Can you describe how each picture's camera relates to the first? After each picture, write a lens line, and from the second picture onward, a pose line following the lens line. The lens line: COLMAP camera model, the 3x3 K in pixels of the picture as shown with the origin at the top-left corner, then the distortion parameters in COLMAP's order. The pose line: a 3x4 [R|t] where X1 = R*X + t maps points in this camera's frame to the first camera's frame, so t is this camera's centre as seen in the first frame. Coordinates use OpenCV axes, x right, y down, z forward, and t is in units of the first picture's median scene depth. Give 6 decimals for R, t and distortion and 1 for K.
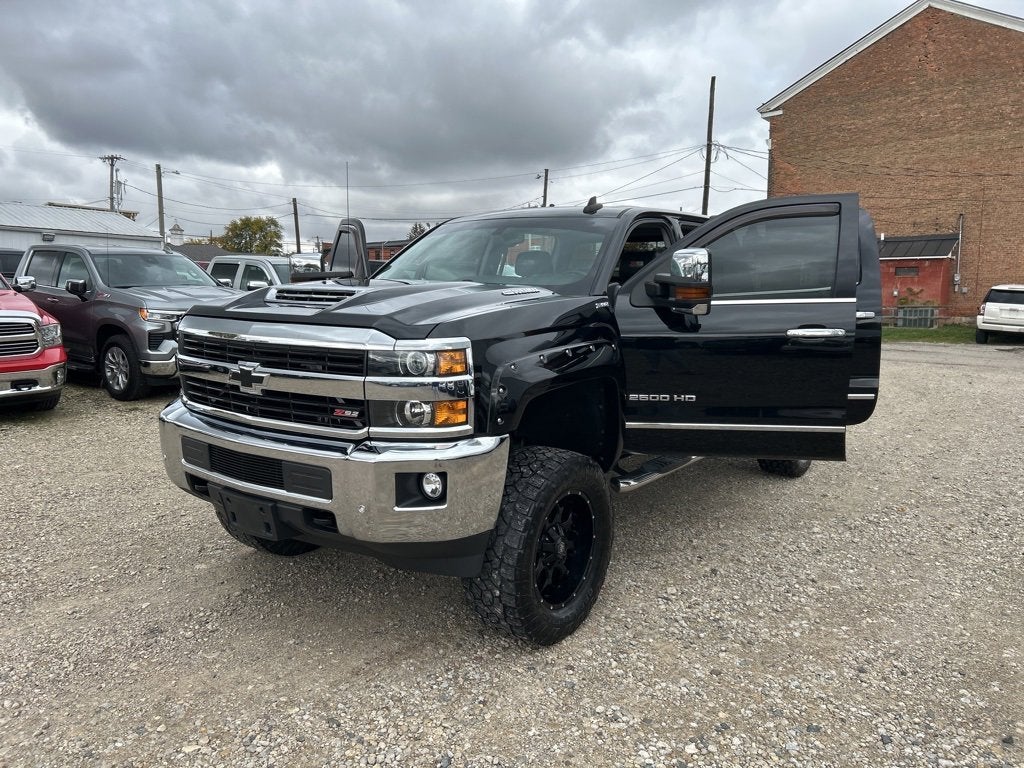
lens RADIAL K [[762.4, 0, 498.0], [0, 762.4, 397.7], [0, 0, 1]] dist [0.042641, -0.043149]
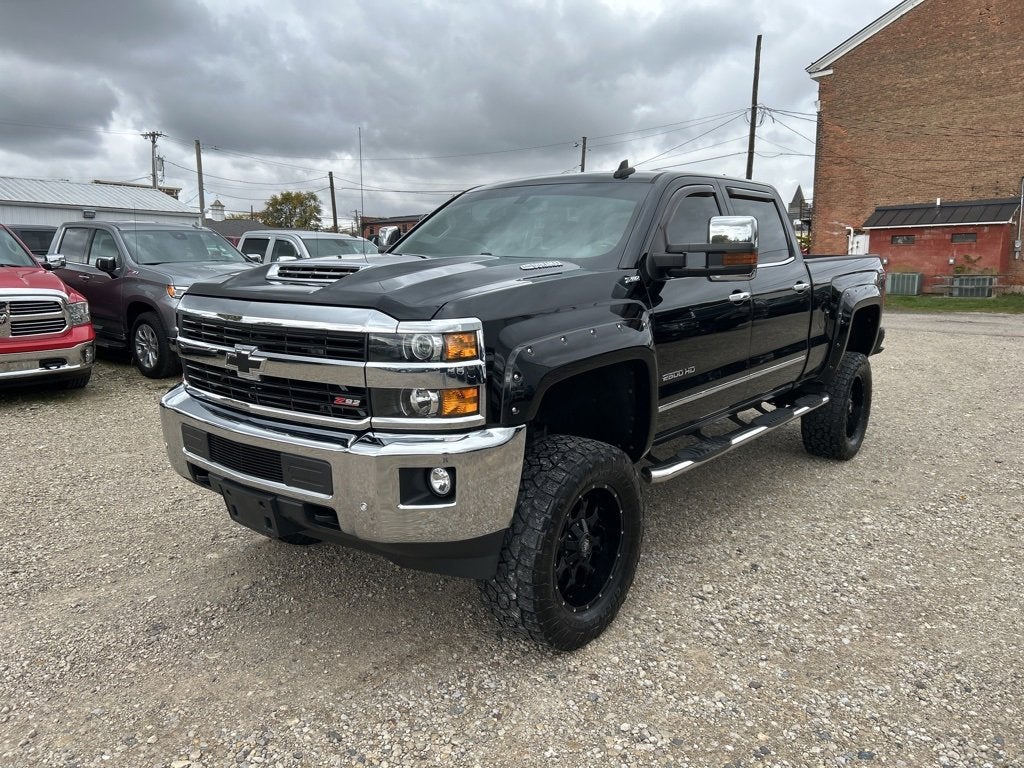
lens RADIAL K [[762.4, 0, 498.0], [0, 762.4, 397.7], [0, 0, 1]] dist [0.042641, -0.043149]
pose [[0.998700, -0.001216, -0.050950, 0.023319], [0.003011, 0.999377, 0.035161, -0.013170], [0.050876, -0.035269, 0.998082, 0.078036]]
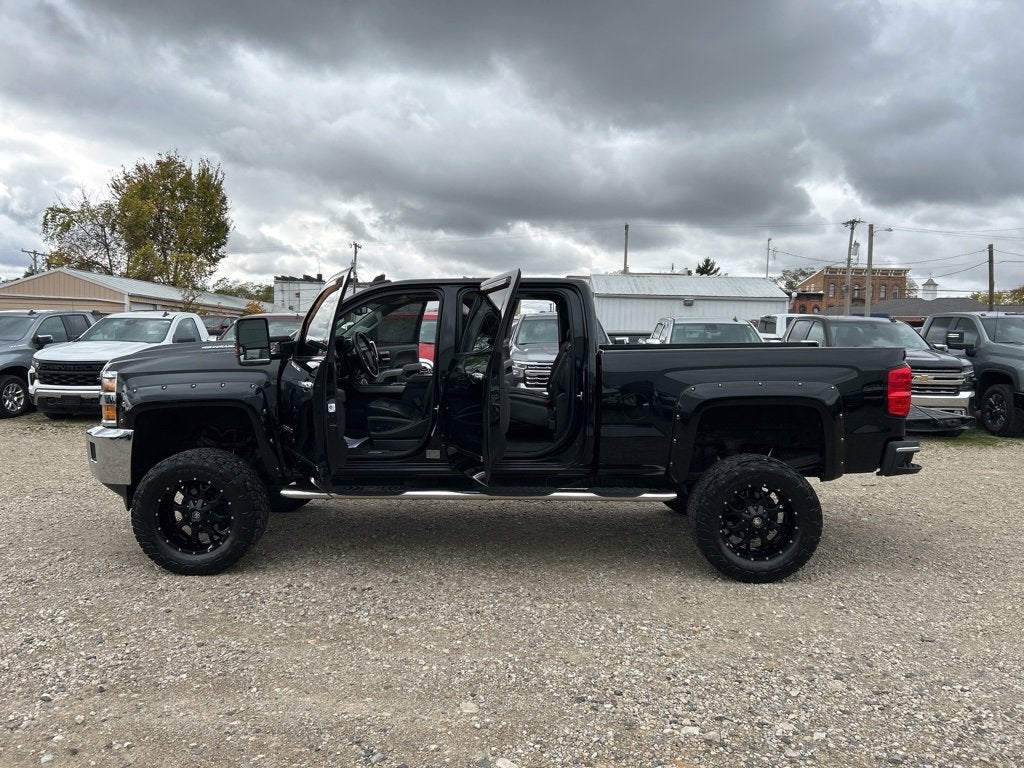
lens RADIAL K [[775.9, 0, 517.2], [0, 775.9, 387.6], [0, 0, 1]] dist [0.068239, -0.074717]
pose [[0.582238, 0.052896, -0.811296, 1.607049], [-0.122497, 0.992197, -0.023221, -0.090883], [0.803737, 0.112901, 0.584175, 0.542105]]
